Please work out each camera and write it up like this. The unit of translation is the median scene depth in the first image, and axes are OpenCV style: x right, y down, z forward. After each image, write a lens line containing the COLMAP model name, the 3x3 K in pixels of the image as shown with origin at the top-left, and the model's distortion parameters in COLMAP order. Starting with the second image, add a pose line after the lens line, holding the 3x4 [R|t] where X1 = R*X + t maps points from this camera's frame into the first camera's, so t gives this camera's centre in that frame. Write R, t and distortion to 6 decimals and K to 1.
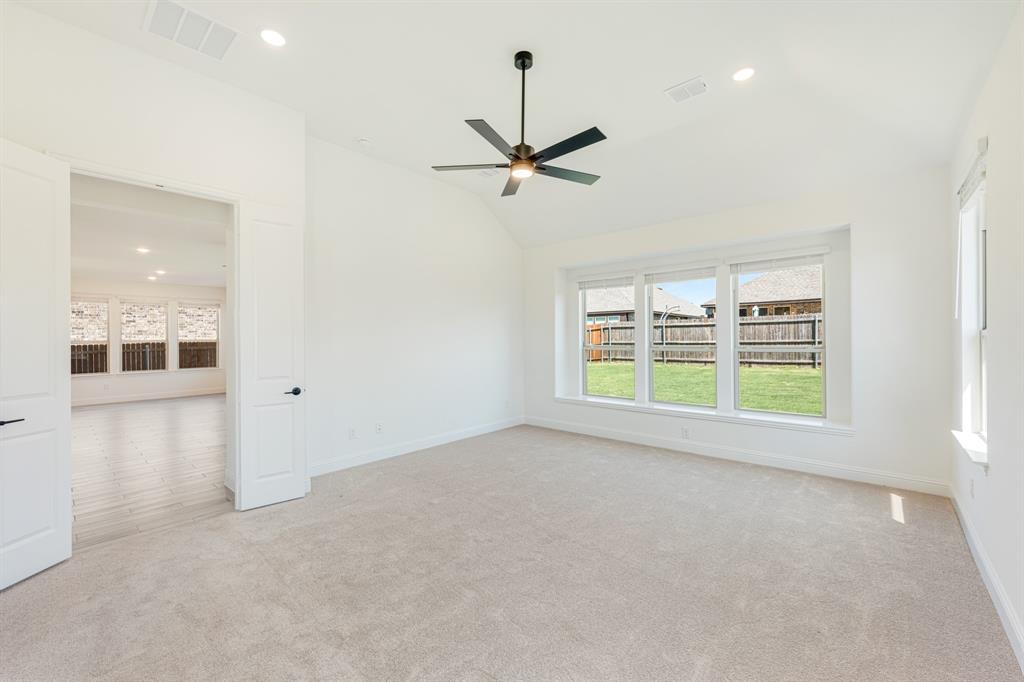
lens RADIAL K [[407.7, 0, 511.5], [0, 407.7, 338.3], [0, 0, 1]] dist [-0.000428, -0.000067]
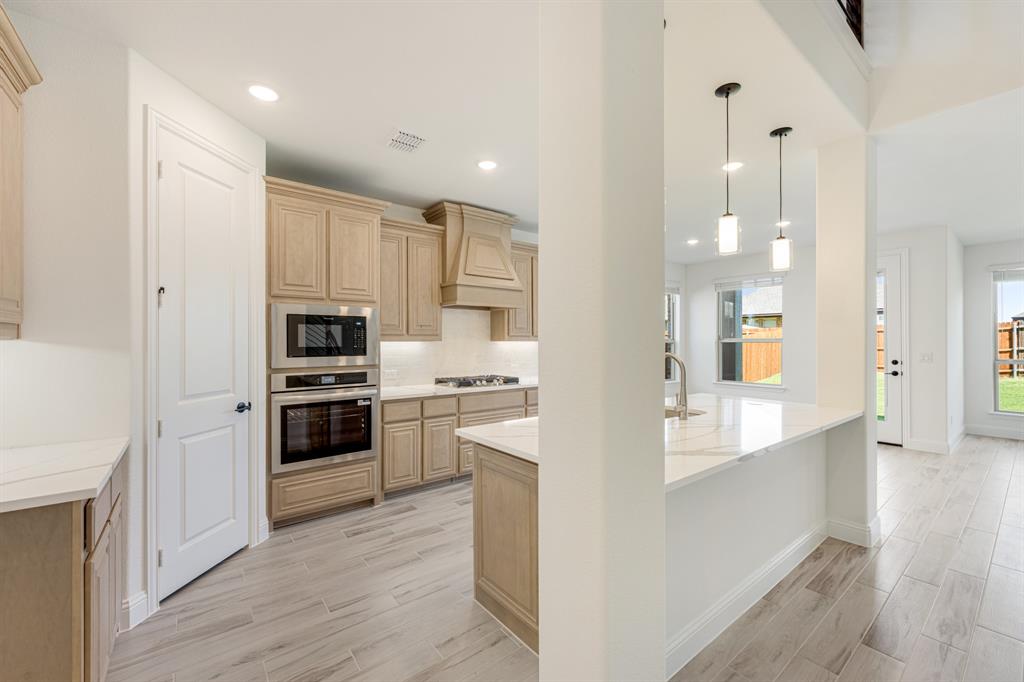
lens RADIAL K [[416.0, 0, 509.2], [0, 416.0, 336.5], [0, 0, 1]] dist [0.000485, -0.000161]
pose [[0.983751, 0.007341, -0.179386, -0.728852], [-0.009378, 0.999901, -0.010511, 0.007398], [0.179291, 0.012022, 0.983723, 0.220758]]
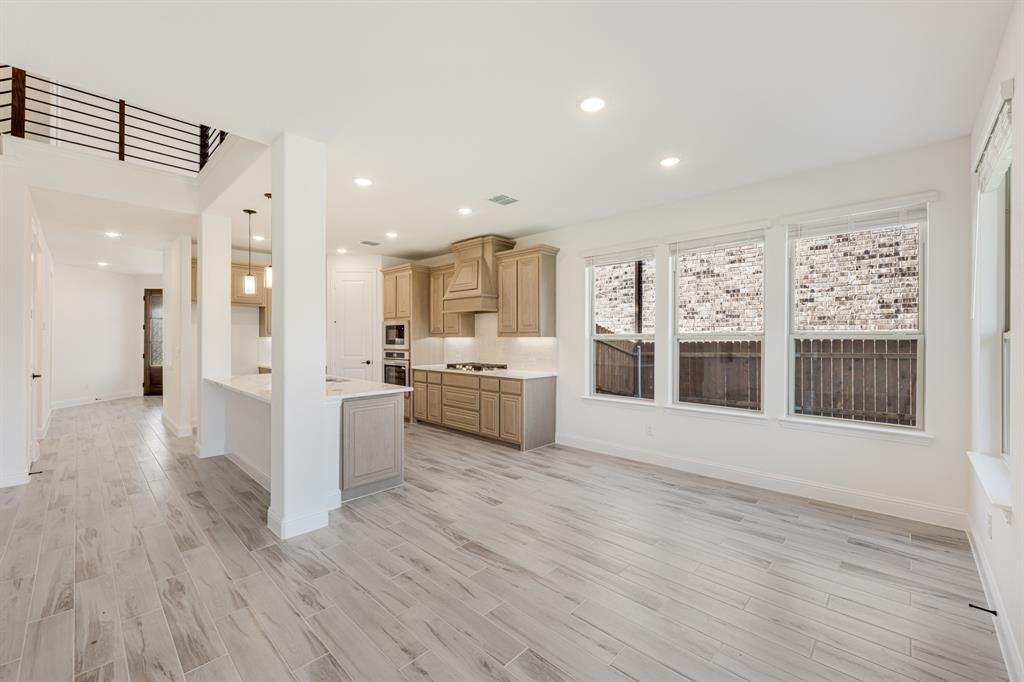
lens RADIAL K [[416.0, 0, 509.2], [0, 416.0, 336.5], [0, 0, 1]] dist [0.000485, -0.000161]
pose [[-0.039507, 0.005433, -0.999205, -0.353421], [-0.002175, 0.999982, 0.005523, 0.004395], [0.999217, 0.002392, -0.039495, 0.609984]]
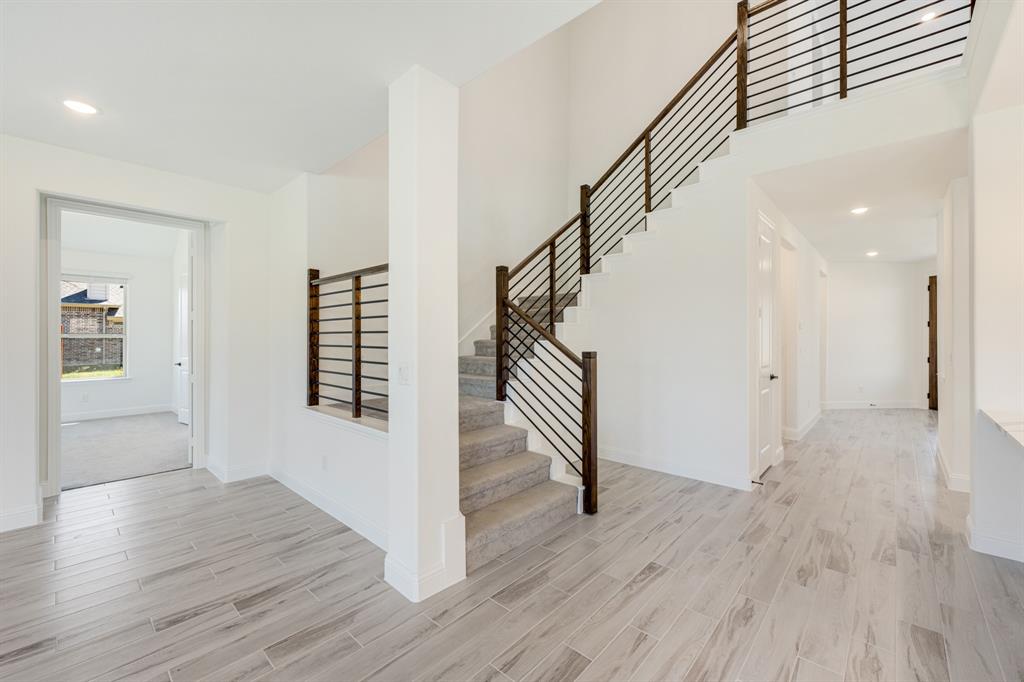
lens RADIAL K [[413.4, 0, 506.5], [0, 413.4, 336.4], [0, 0, 1]] dist [0.000879, -0.000028]
pose [[-0.999633, 0.008522, 0.025714, -0.484283], [0.008531, 0.999964, 0.000237, 0.005779], [-0.025711, 0.000456, -0.999669, 0.535030]]
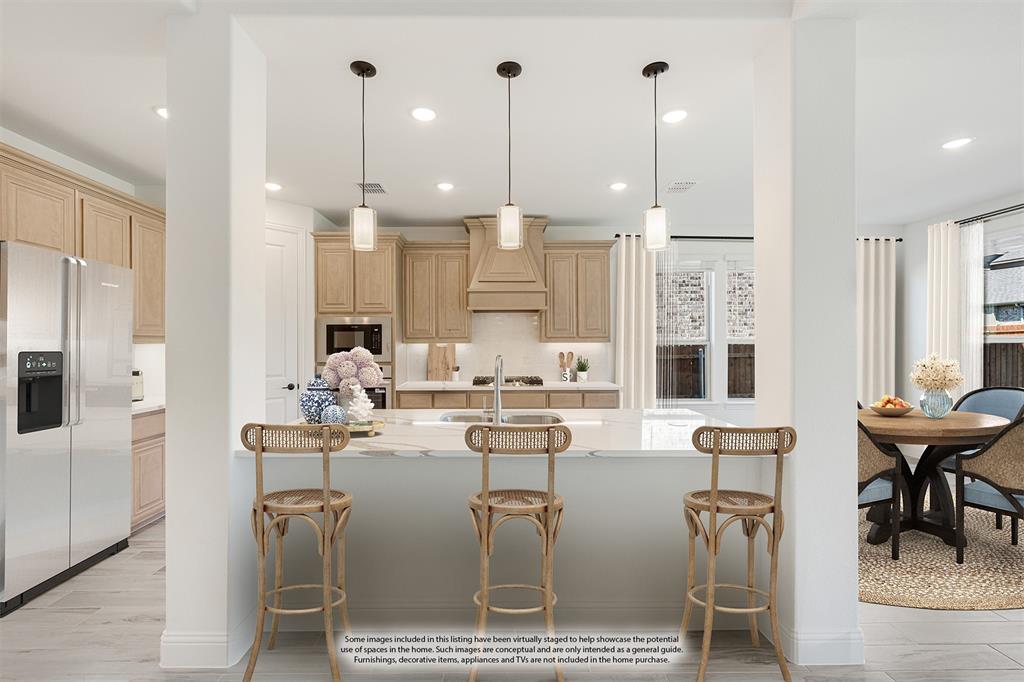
lens RADIAL K [[434.6, 0, 493.3], [0, 434.6, 343.0], [0, 0, 1]] dist [-0.001418, -0.000219]
pose [[0.669742, 0.003736, -0.742585, -0.544358], [-0.002649, 0.999993, 0.002642, 0.006924], [0.742589, 0.000198, 0.669747, 0.292521]]
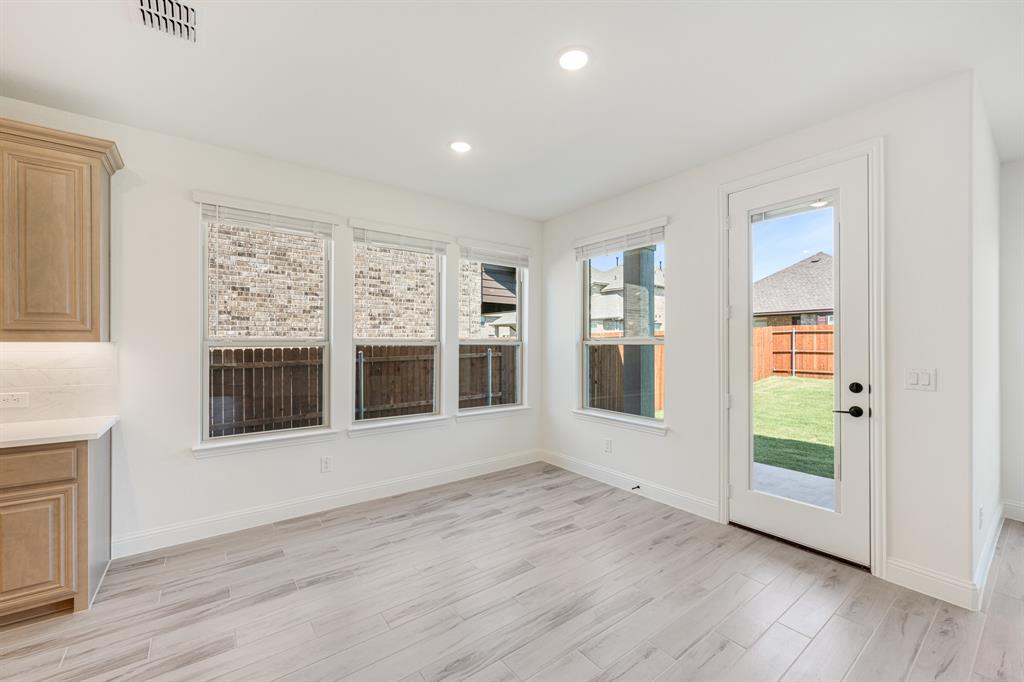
lens RADIAL K [[413.3, 0, 509.8], [0, 413.3, 343.2], [0, 0, 1]] dist [-0.001838, -0.000364]
pose [[0.979875, 0.007780, -0.199460, -0.543110], [-0.008331, 0.999963, -0.001926, 0.006411], [0.199437, 0.003549, 0.979904, 0.479490]]
